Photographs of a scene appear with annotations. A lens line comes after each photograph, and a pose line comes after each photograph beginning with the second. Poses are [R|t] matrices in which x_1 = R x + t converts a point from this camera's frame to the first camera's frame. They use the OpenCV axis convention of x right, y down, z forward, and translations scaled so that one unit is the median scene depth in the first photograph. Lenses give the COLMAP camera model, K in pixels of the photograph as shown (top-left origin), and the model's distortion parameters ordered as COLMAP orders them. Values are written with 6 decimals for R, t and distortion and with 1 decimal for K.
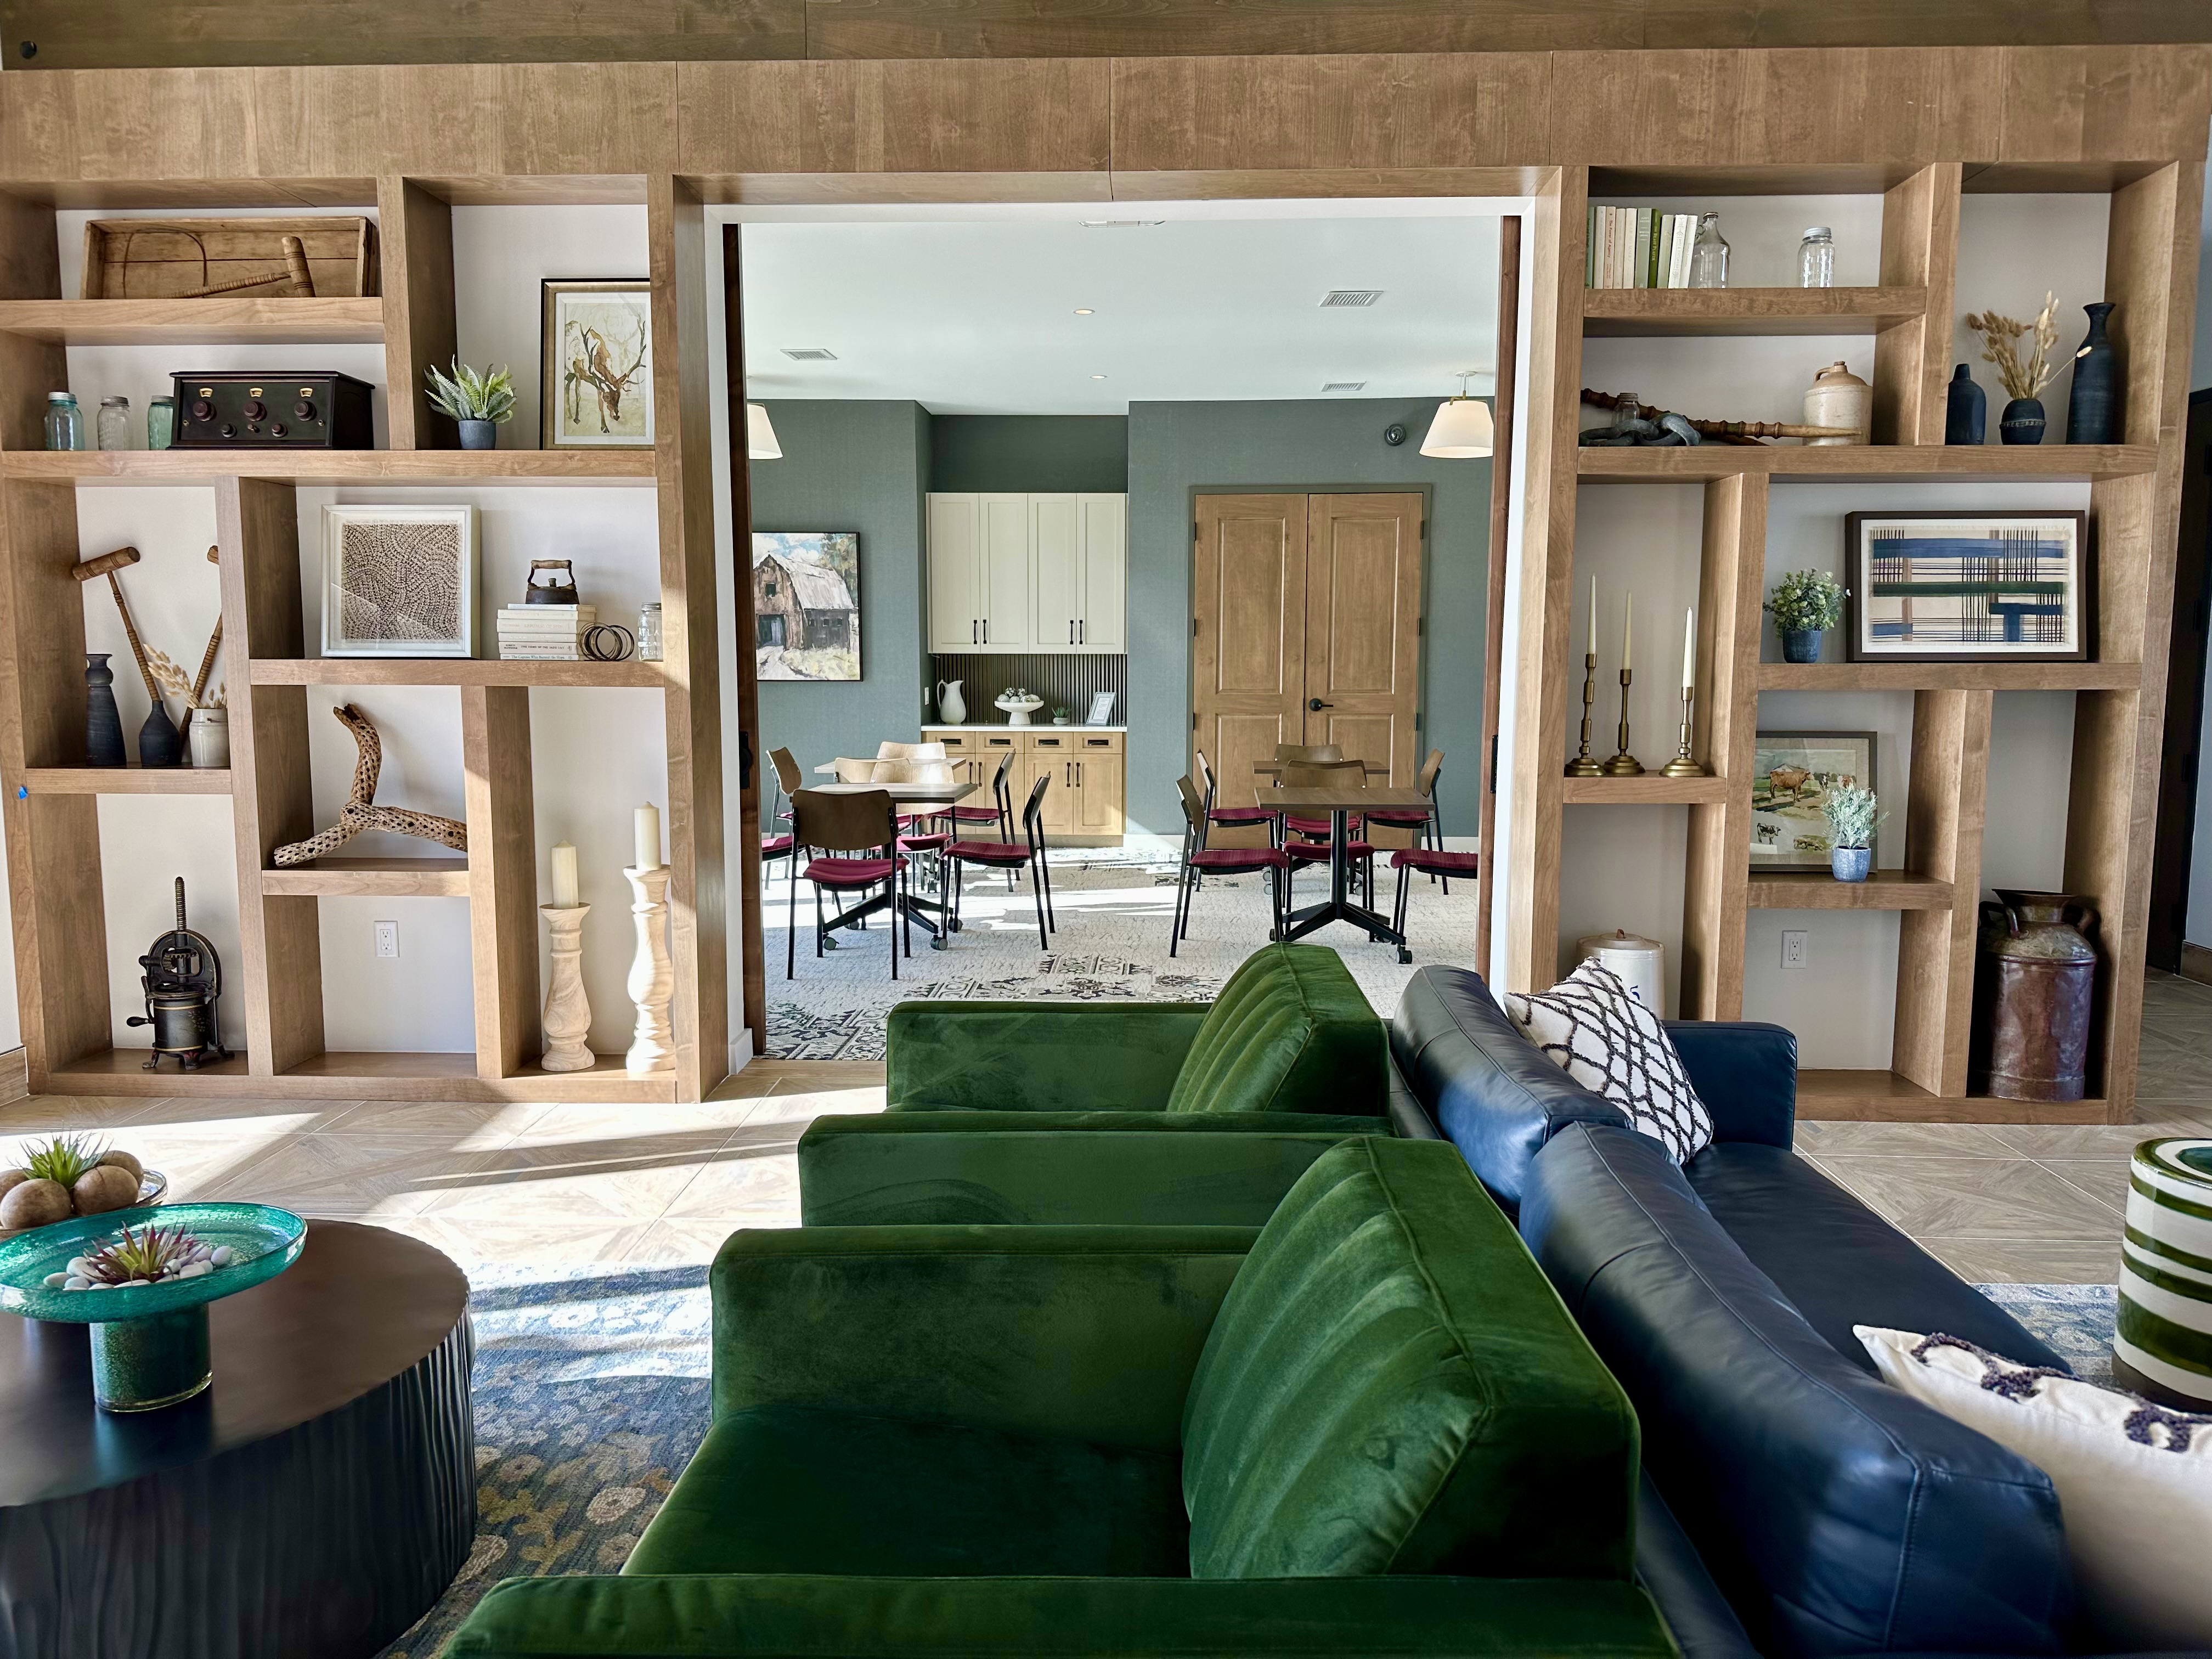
lens RADIAL K [[1553.5, 0, 1106.0], [0, 1553.5, 829.5], [0, 0, 1]] dist [0.019575, -0.018611]
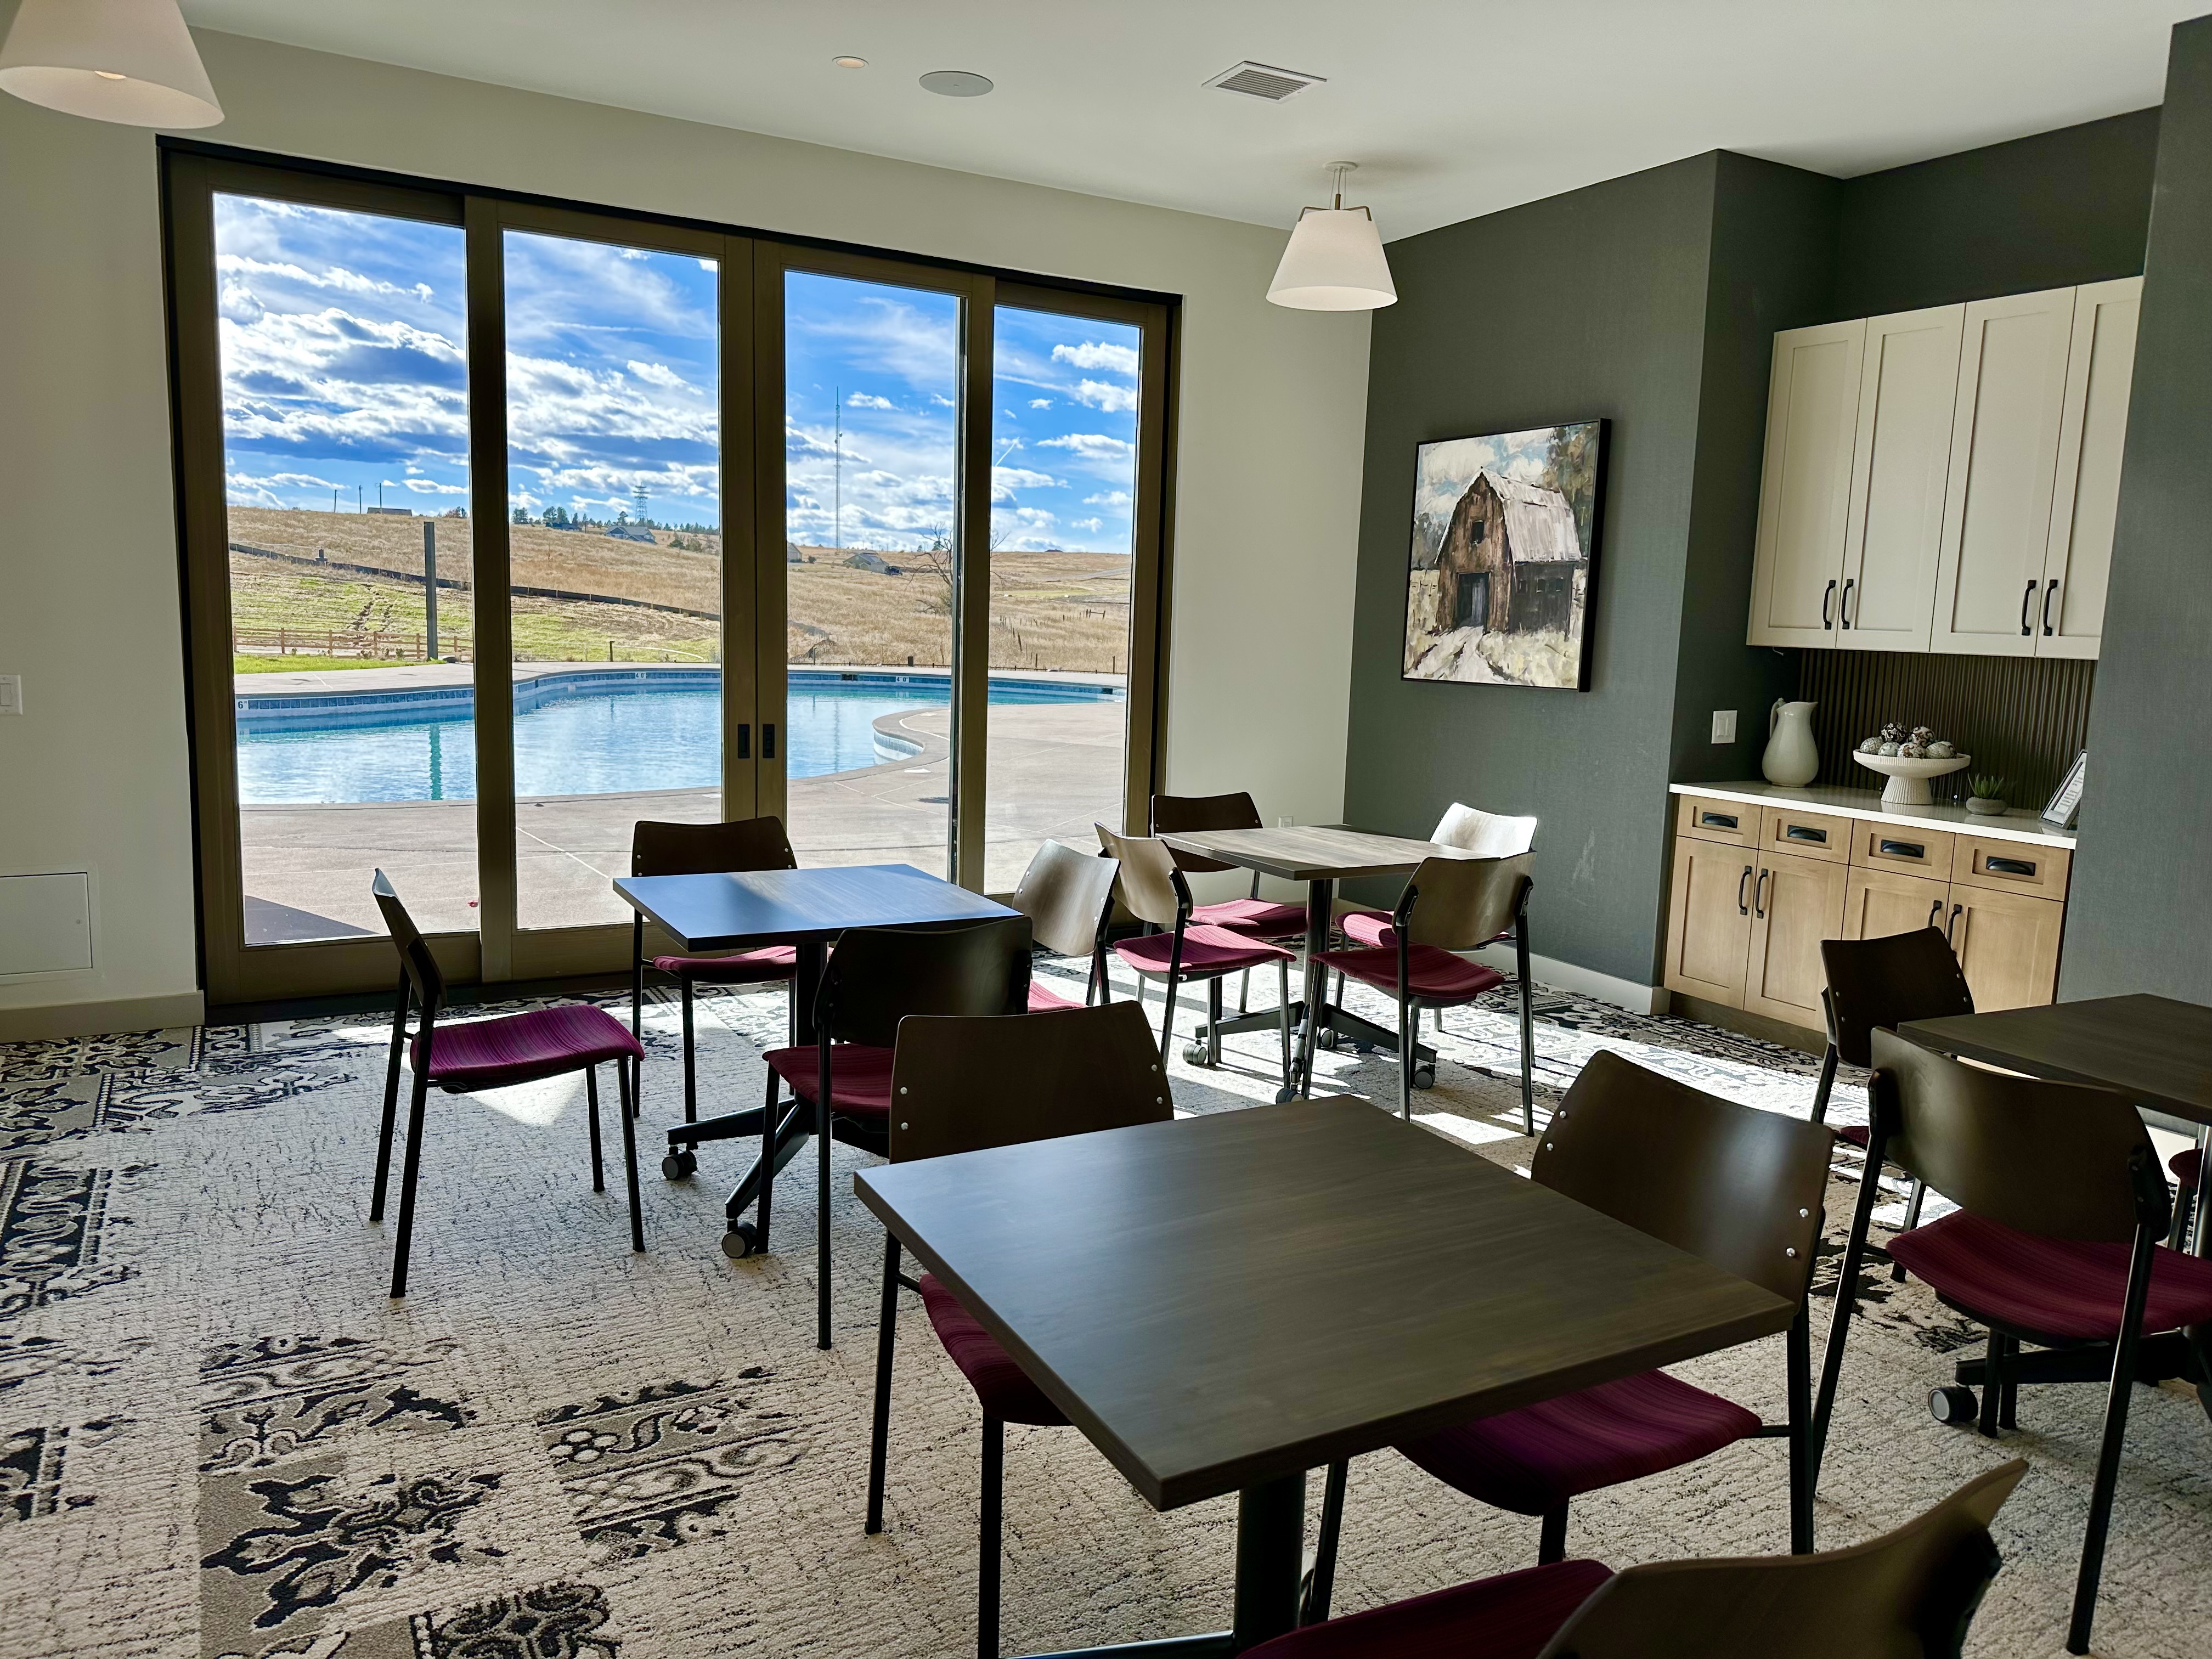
lens RADIAL K [[1540.3, 0, 1106.0], [0, 1540.3, 829.5], [0, 0, 1]] dist [0.112937, -0.187005]
pose [[0.537339, 0.132094, -0.832957, 0.506499], [-0.129460, 0.988871, 0.073305, -0.152010], [0.833371, 0.068445, 0.548460, 1.290729]]
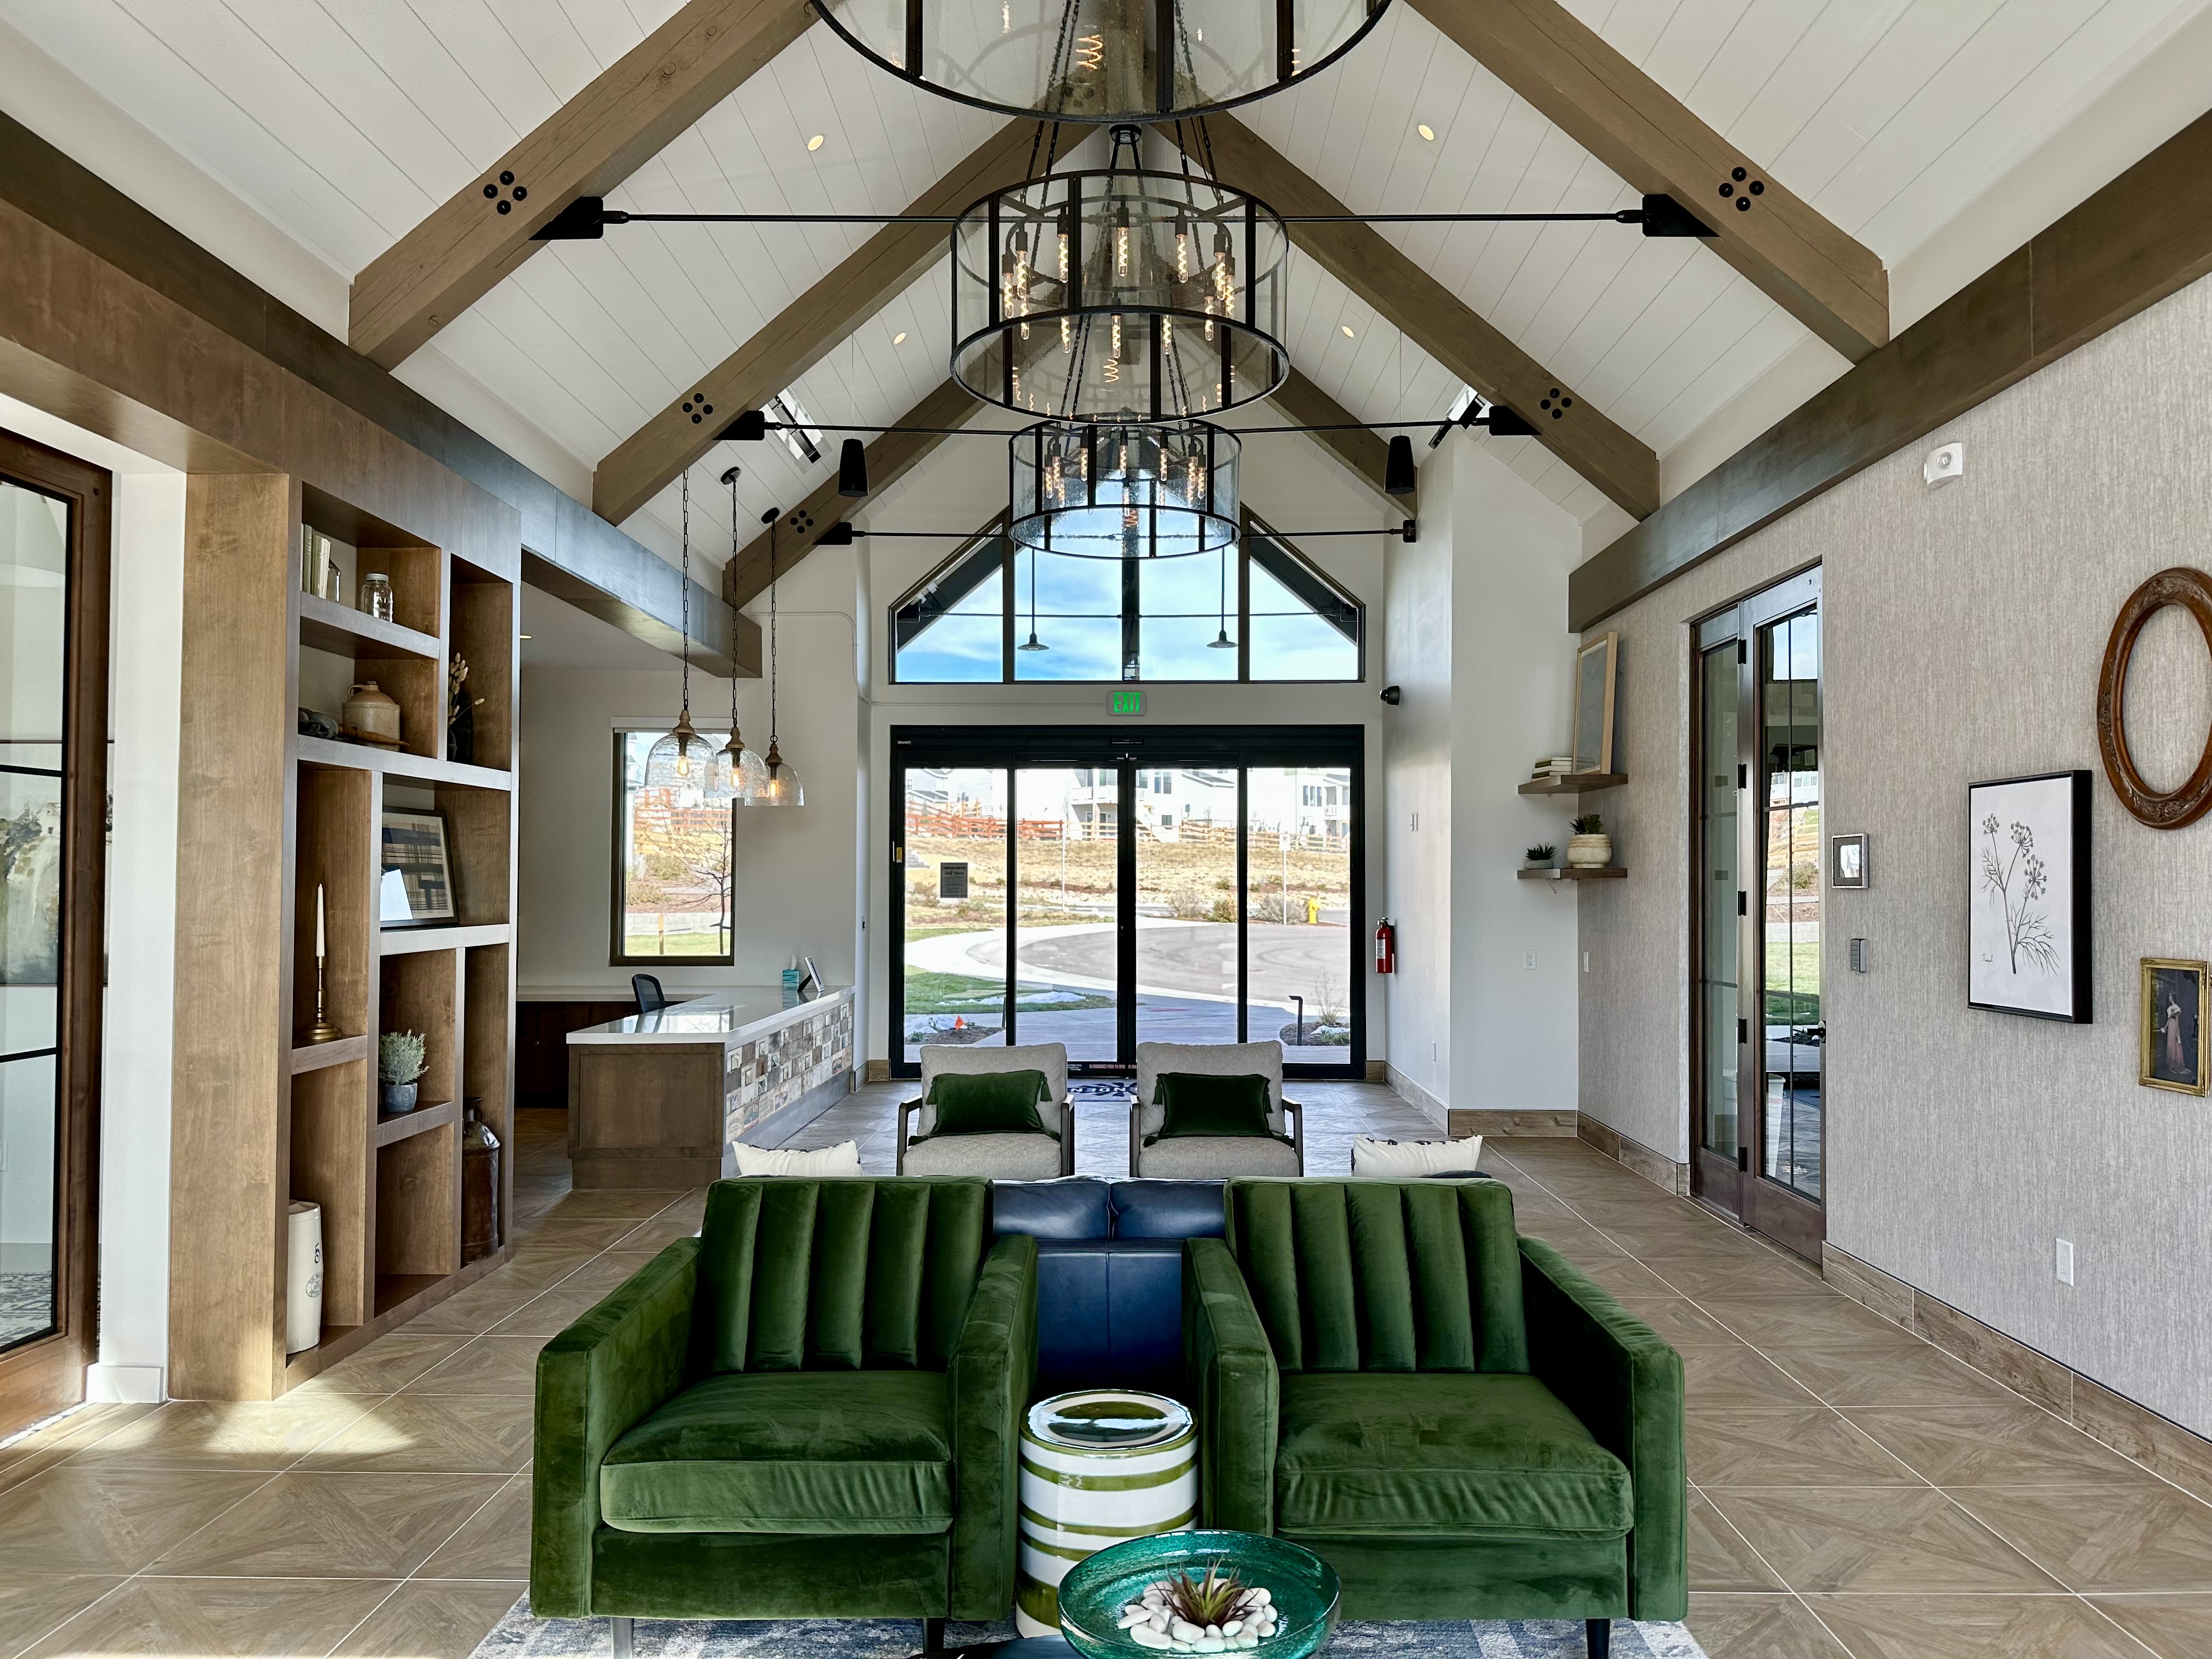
lens RADIAL K [[1553.5, 0, 1106.0], [0, 1553.5, 829.5], [0, 0, 1]] dist [0.019575, -0.018611]
pose [[-0.022849, 0.032964, 0.999195, -0.730650], [0.116379, 0.992749, -0.030090, -0.082635], [-0.992942, 0.115598, -0.026520, 0.471401]]
